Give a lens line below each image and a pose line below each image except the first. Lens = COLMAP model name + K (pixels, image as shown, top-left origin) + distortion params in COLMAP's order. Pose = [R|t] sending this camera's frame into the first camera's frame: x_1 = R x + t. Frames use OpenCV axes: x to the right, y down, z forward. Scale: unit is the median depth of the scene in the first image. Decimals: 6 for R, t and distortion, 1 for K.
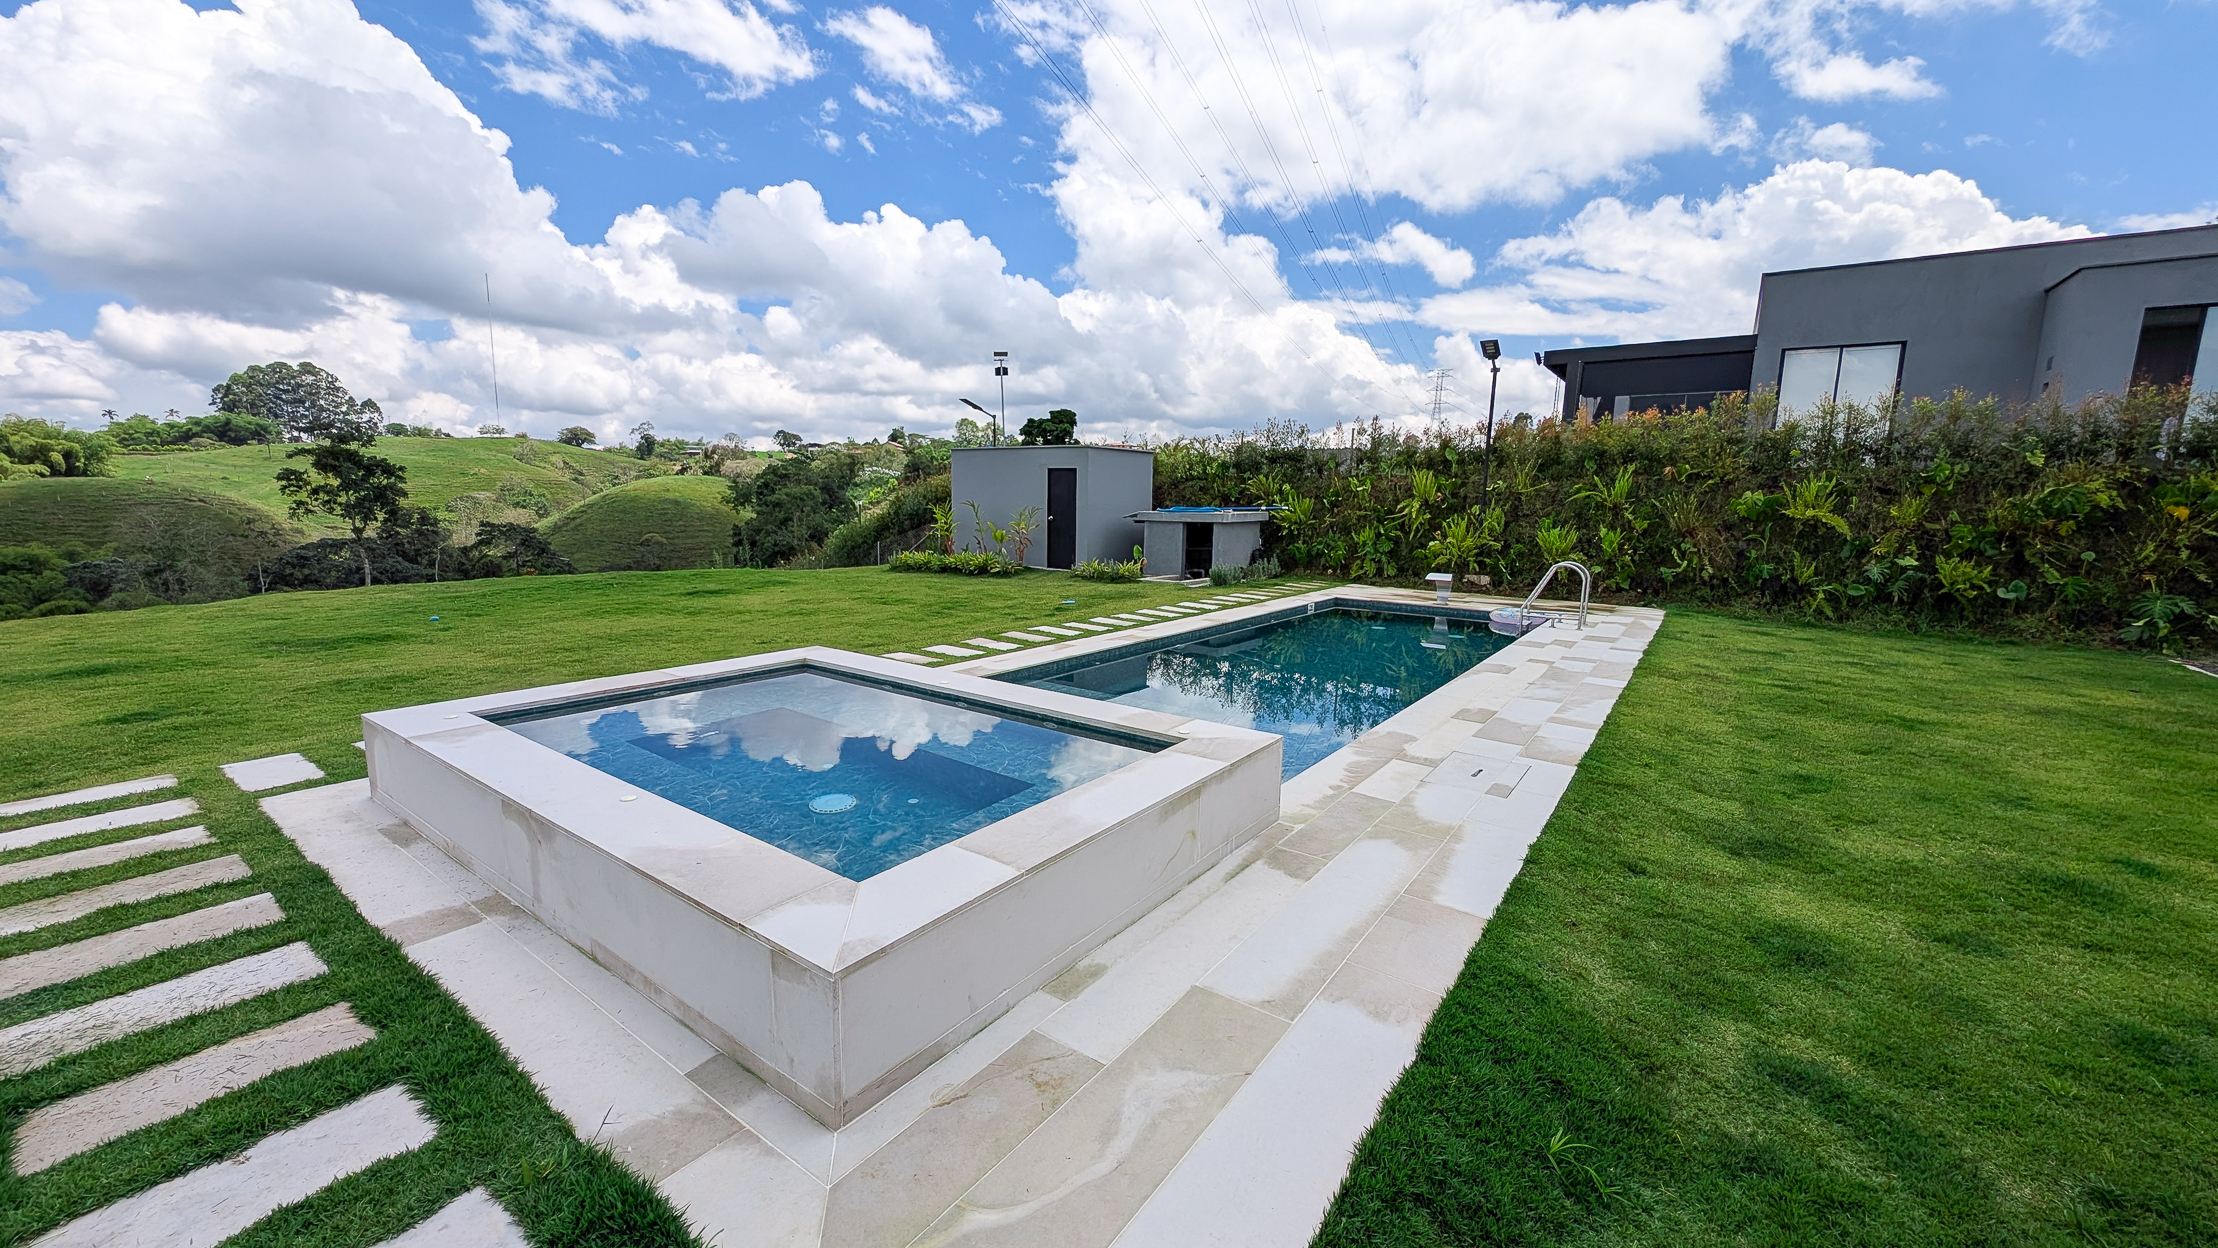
lens RADIAL K [[841.3, 0, 1109.0], [0, 841.3, 624.0], [0, 0, 1]] dist [0.009790, -0.004189]
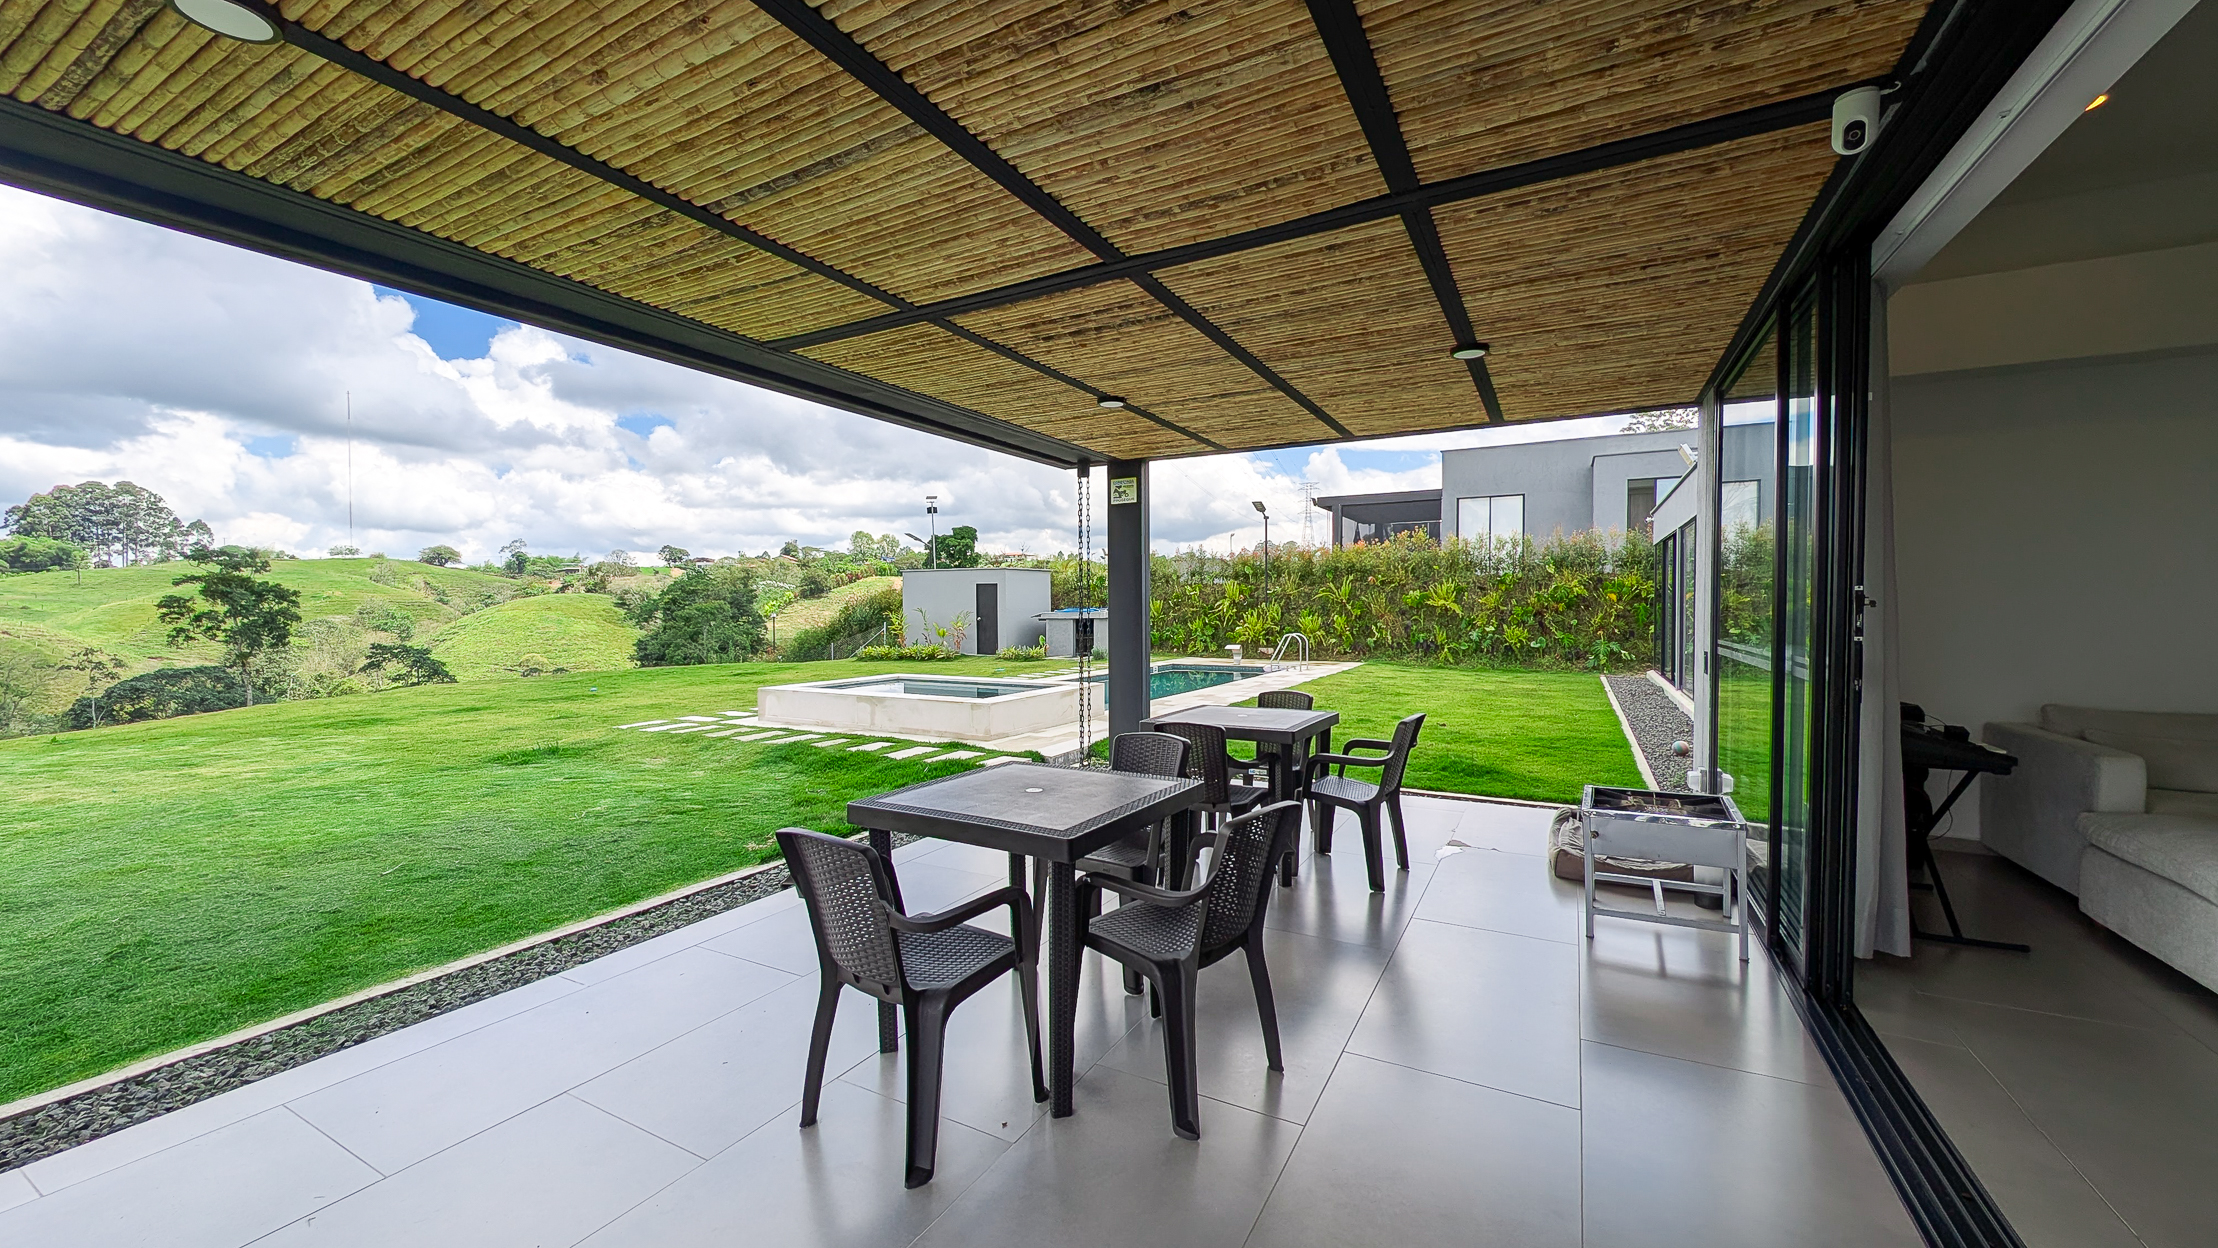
lens RADIAL K [[841.3, 0, 1109.0], [0, 841.3, 624.0], [0, 0, 1]] dist [0.009790, -0.004189]
pose [[0.992088, -0.026465, 0.122726, -0.005653], [0.041647, 0.991552, -0.122840, 0.013473], [-0.118438, 0.126979, 0.984809, -0.085390]]
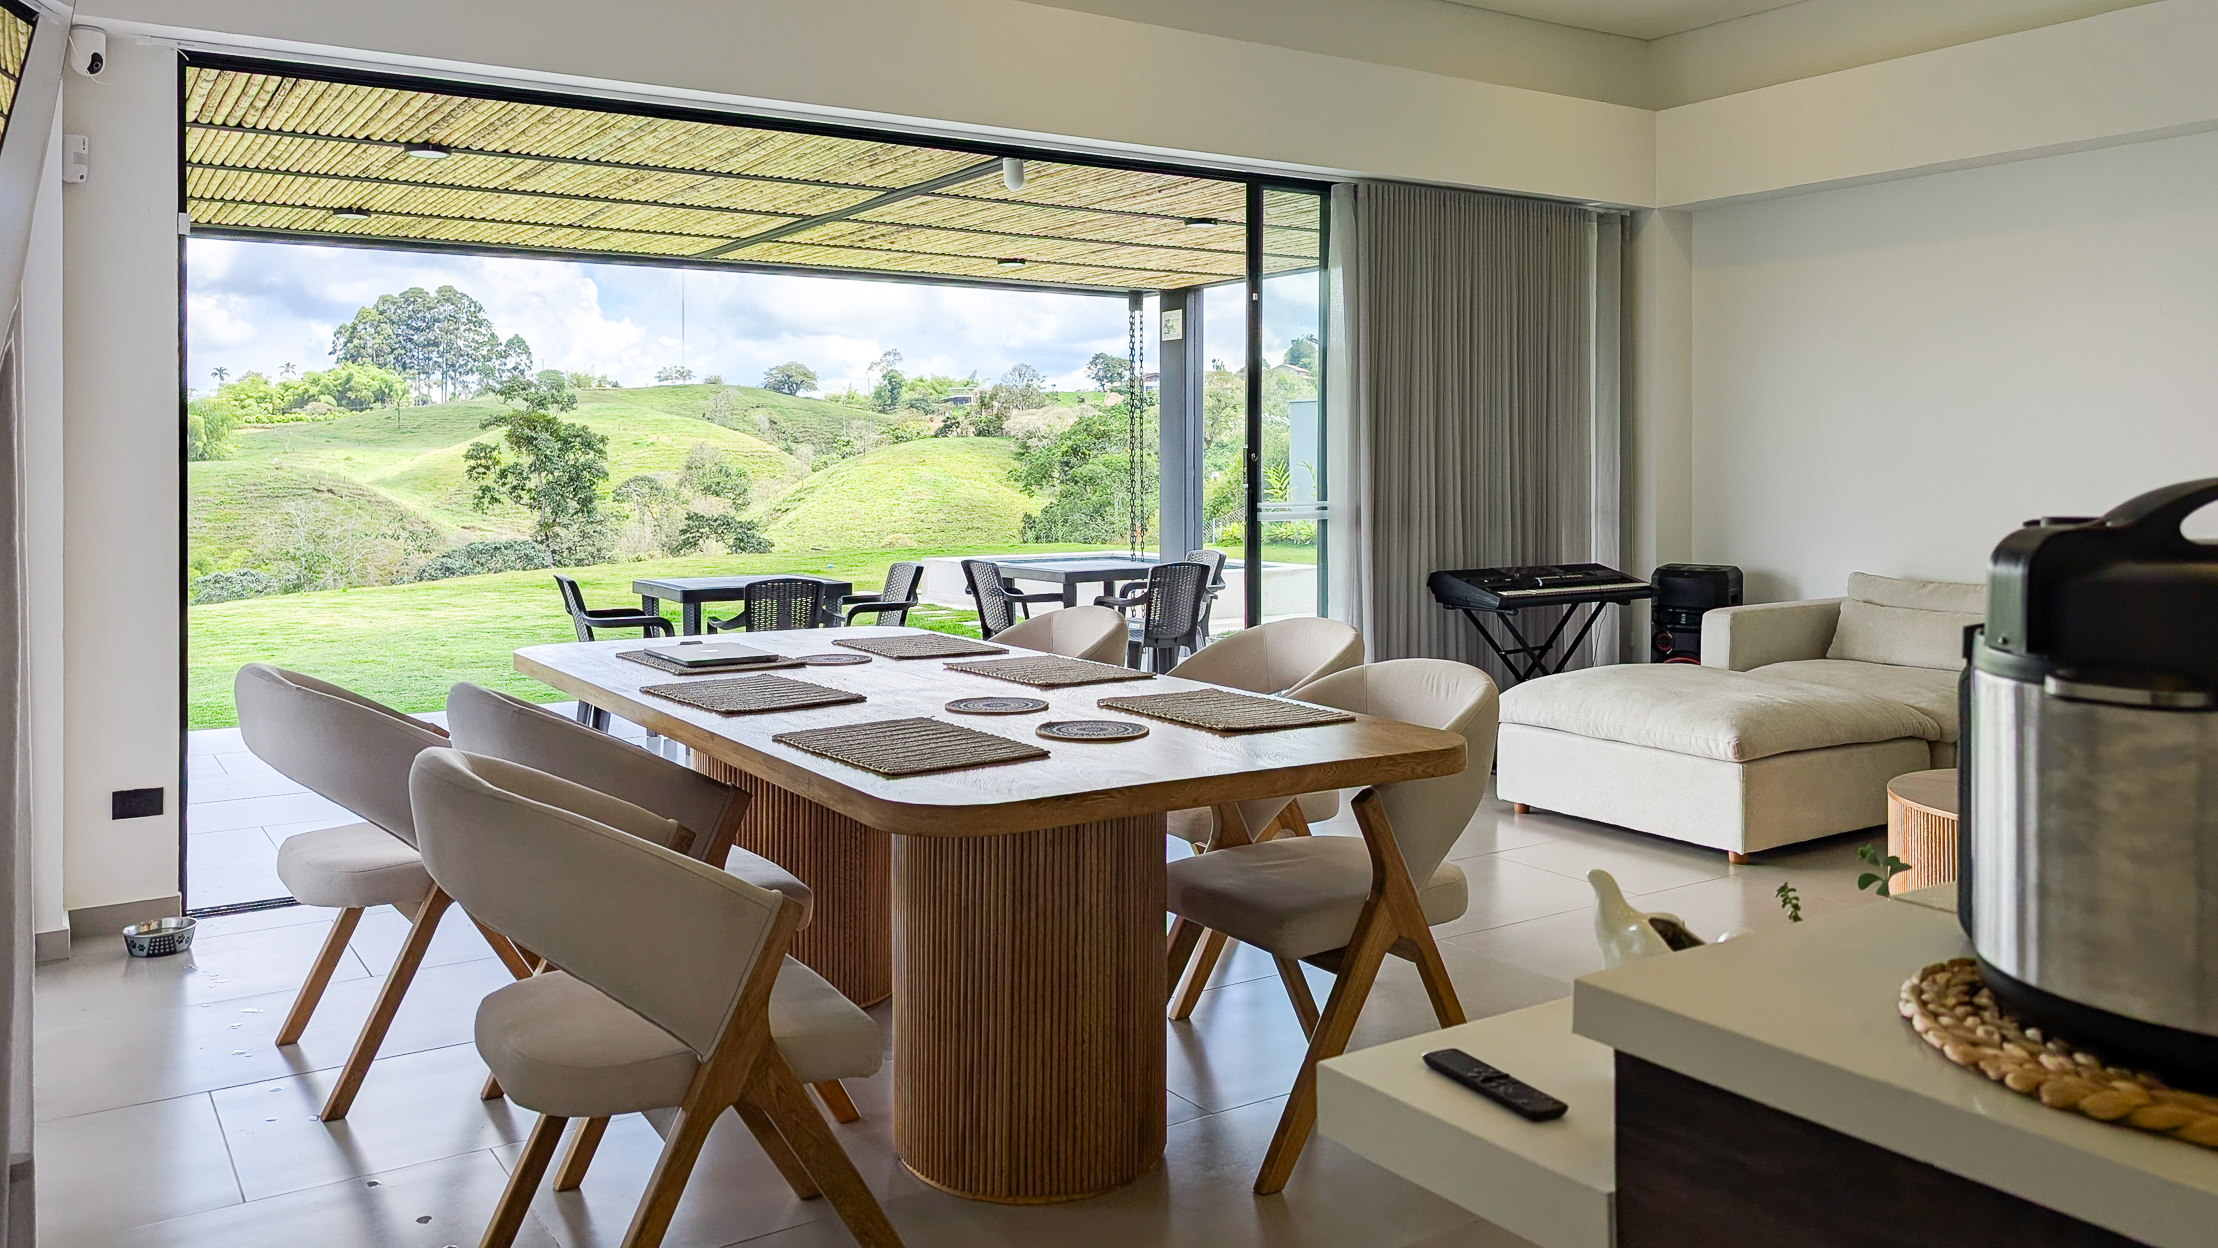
lens RADIAL K [[1678.6, 0, 1114.0], [0, 1678.6, 468.5], [0, 0, 1]] dist [0.004767, -0.000591]
pose [[0.936355, -0.018866, -0.350547, 0.057637], [-0.032927, 0.989433, -0.141202, 0.023639], [0.349507, 0.143758, 0.925839, -0.142885]]
